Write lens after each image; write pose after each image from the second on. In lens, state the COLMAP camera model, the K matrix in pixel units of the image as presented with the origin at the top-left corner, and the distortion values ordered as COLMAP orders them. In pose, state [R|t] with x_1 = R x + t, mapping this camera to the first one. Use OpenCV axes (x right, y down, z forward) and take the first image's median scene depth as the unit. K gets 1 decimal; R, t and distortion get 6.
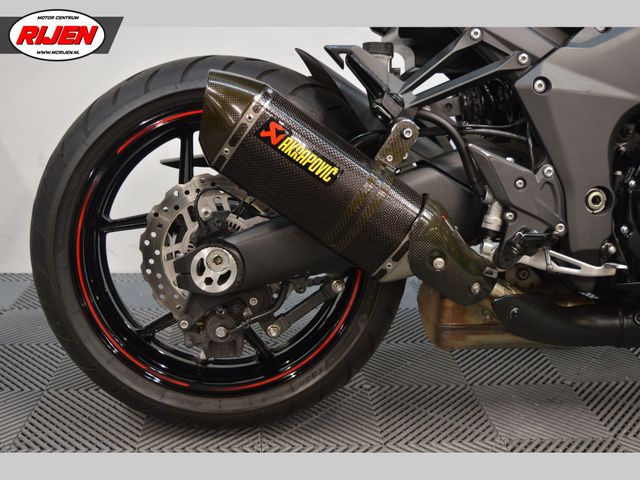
lens RADIAL K [[715.4, 0, 319.1], [0, 715.4, 239.6], [0, 0, 1]] dist [-0.069473, 0.000000]
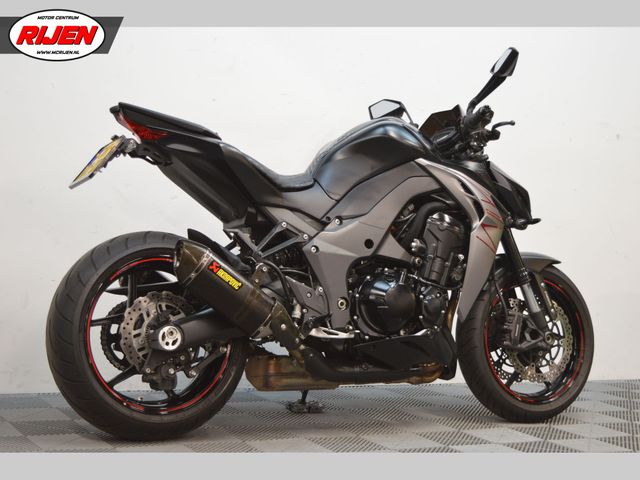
lens RADIAL K [[1095.2, 0, 323.9], [0, 1095.2, 239.7], [0, 0, 1]] dist [-0.015062, 0.000000]
pose [[0.904305, 0.024480, 0.426184, -1.038723], [0.076405, 0.972952, -0.218008, 0.461575], [-0.419993, 0.229708, 0.877975, -1.857038]]
